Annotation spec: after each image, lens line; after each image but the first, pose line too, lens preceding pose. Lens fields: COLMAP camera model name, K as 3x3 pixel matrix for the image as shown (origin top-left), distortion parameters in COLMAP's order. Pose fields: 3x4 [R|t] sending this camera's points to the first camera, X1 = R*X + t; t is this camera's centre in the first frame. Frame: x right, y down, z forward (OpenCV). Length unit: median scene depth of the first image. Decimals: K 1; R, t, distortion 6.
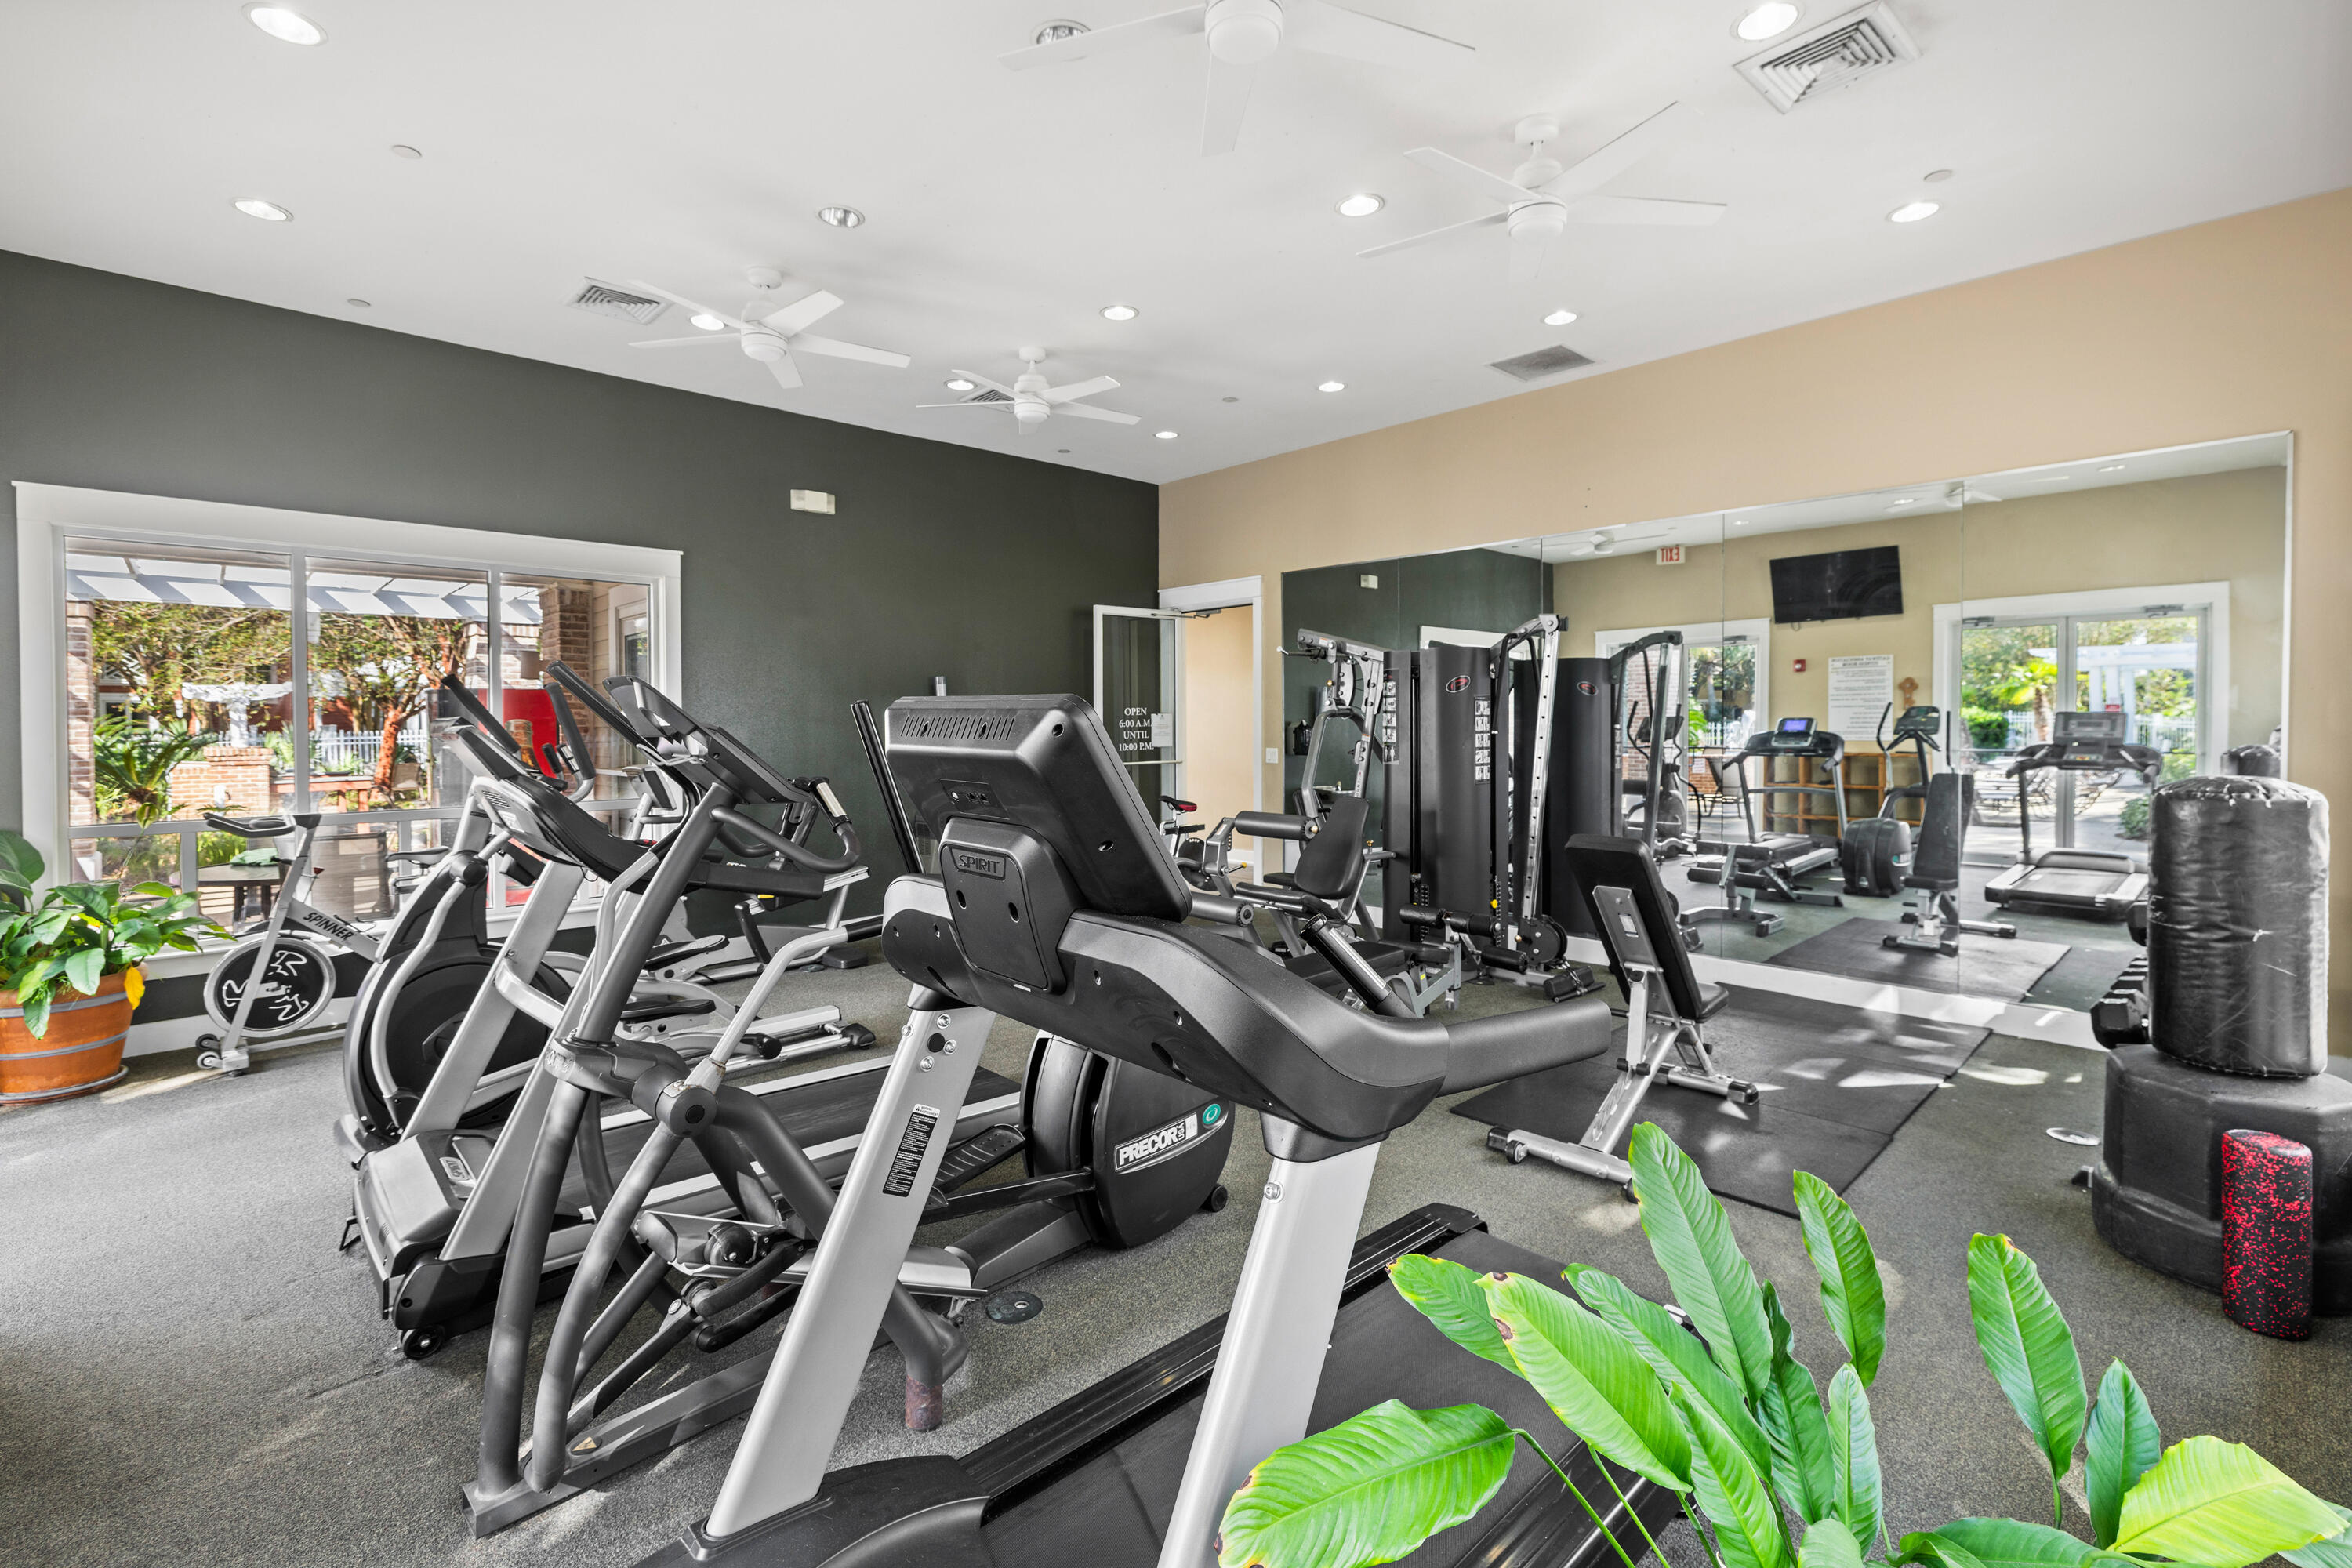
lens RADIAL K [[1009.2, 0, 1174.5], [0, 1009.2, 727.4], [0, 0, 1]] dist [0.001014, -0.000017]
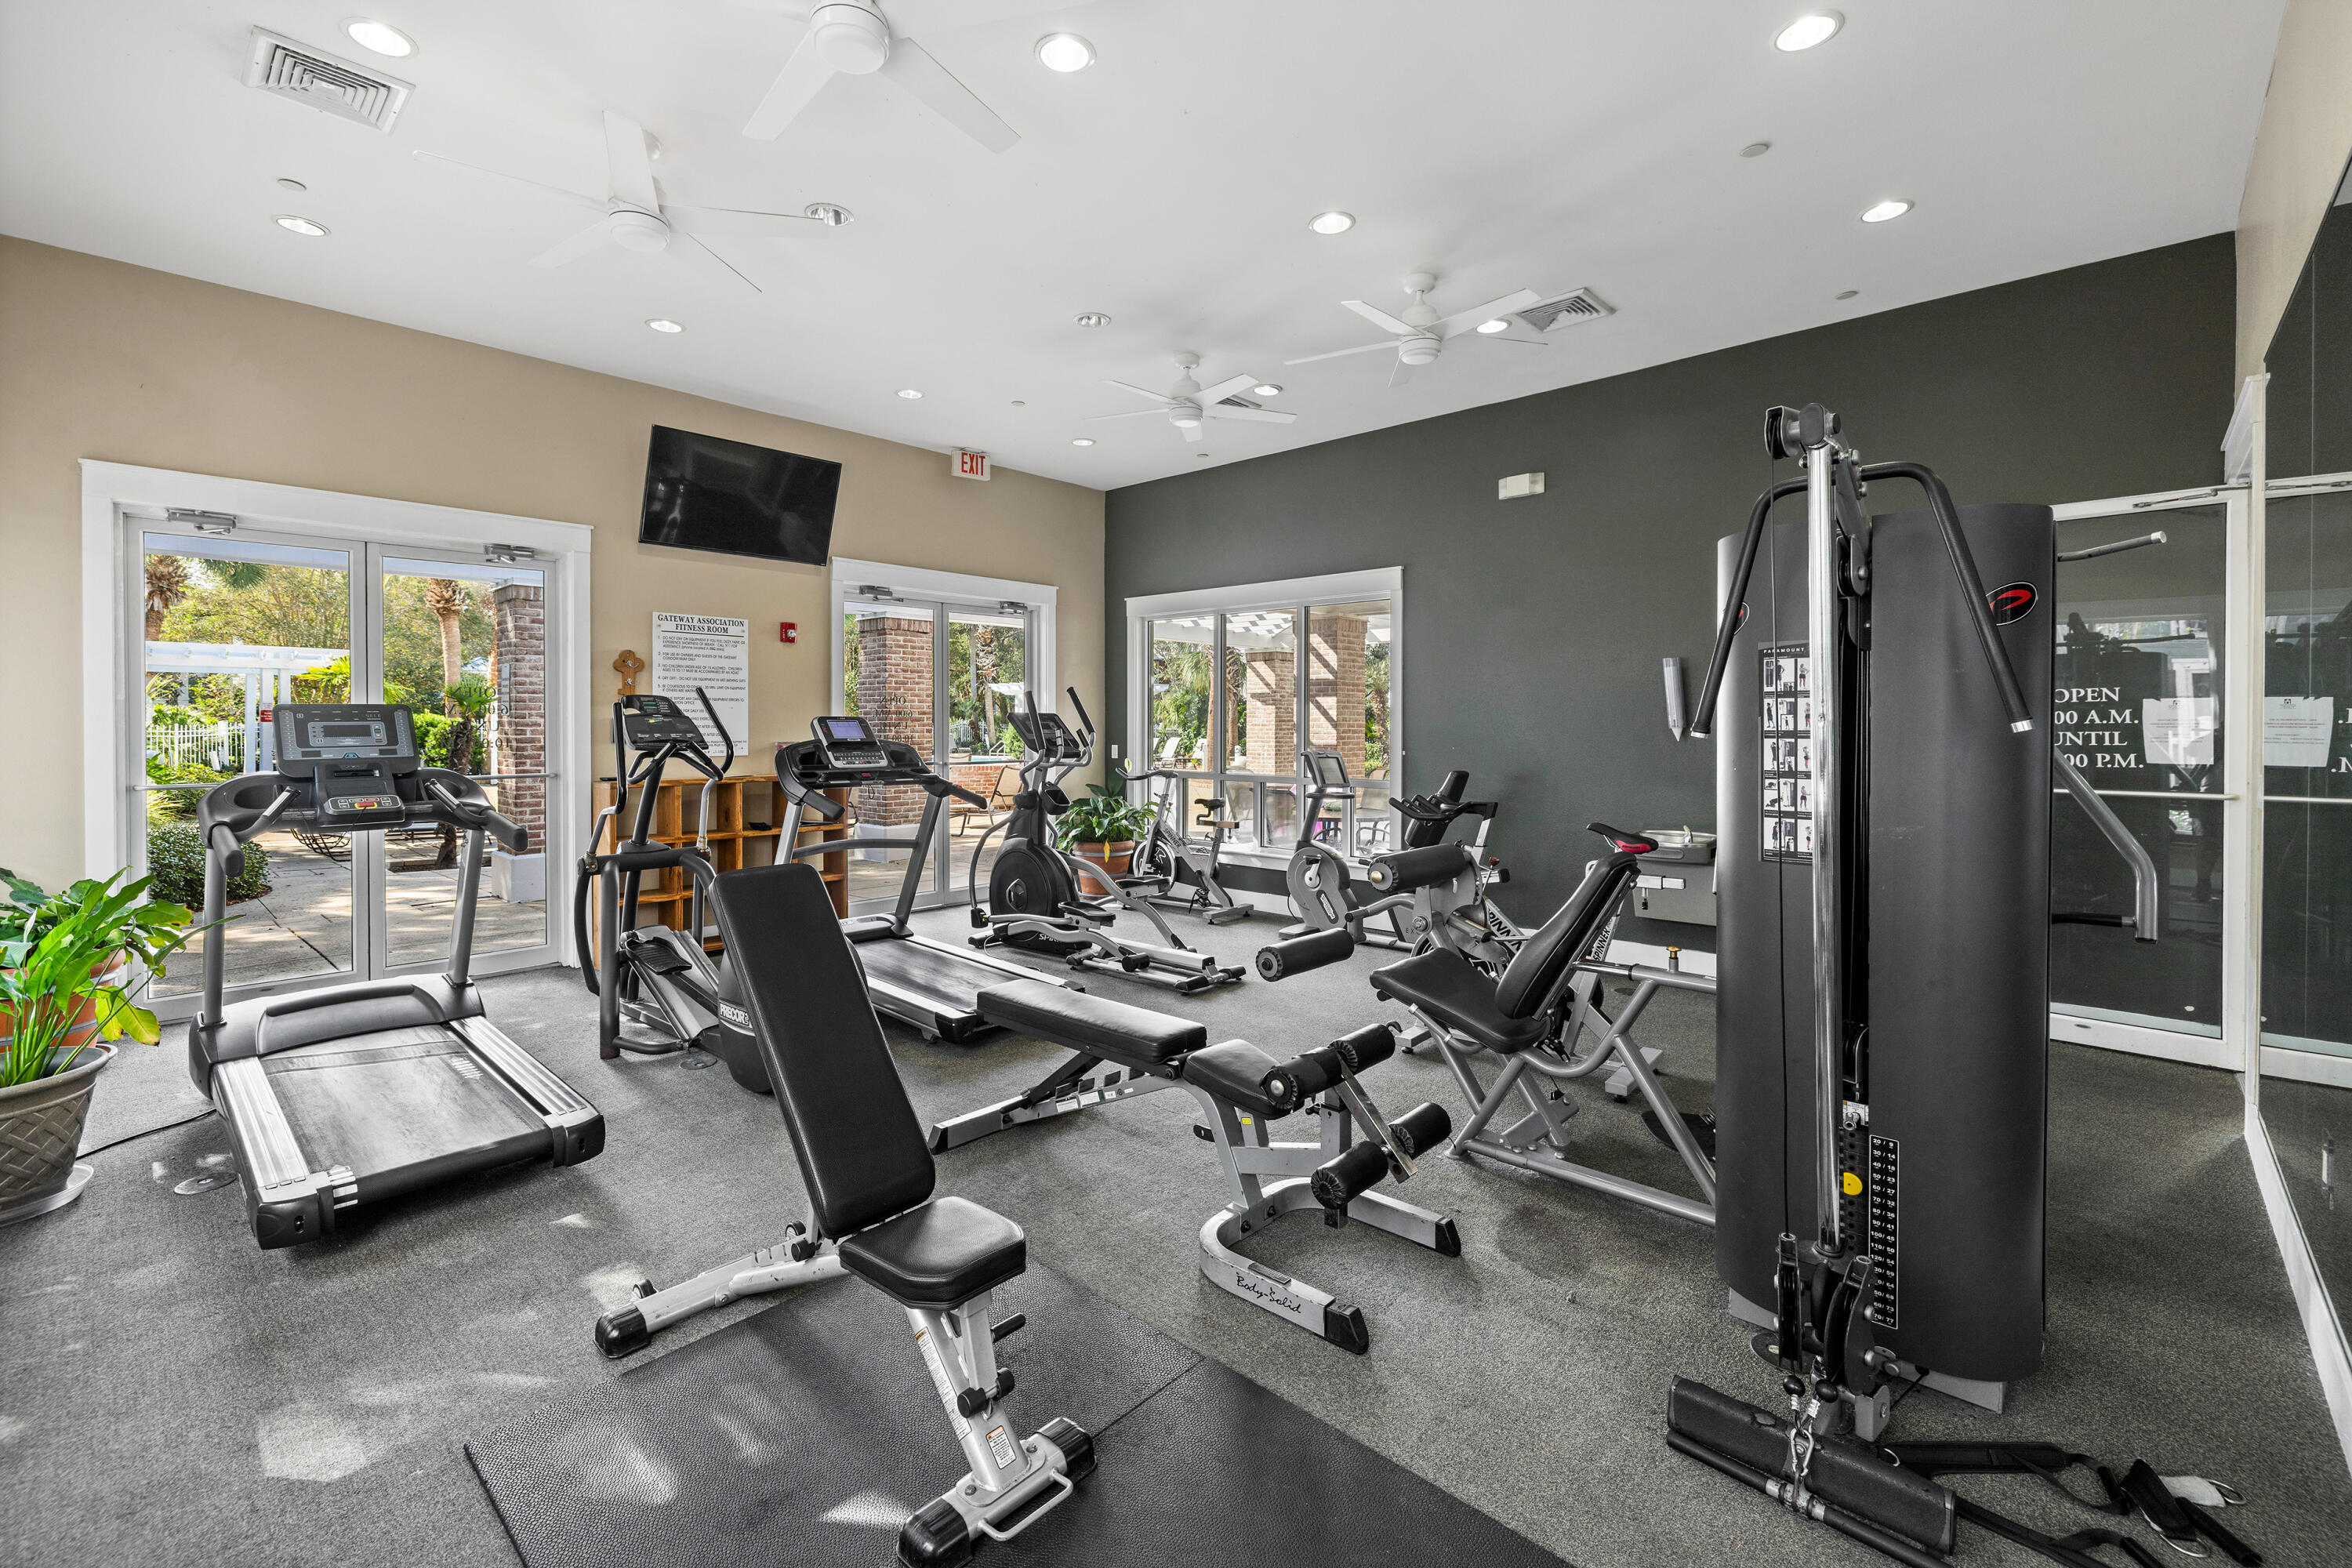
lens RADIAL K [[1009.2, 0, 1174.5], [0, 1009.2, 727.4], [0, 0, 1]] dist [0.001014, -0.000017]
pose [[0.080926, 0.009892, -0.996671, 0.630003], [-0.003059, 0.999949, 0.009676, -0.002380], [0.996715, 0.002266, 0.080952, 0.657902]]
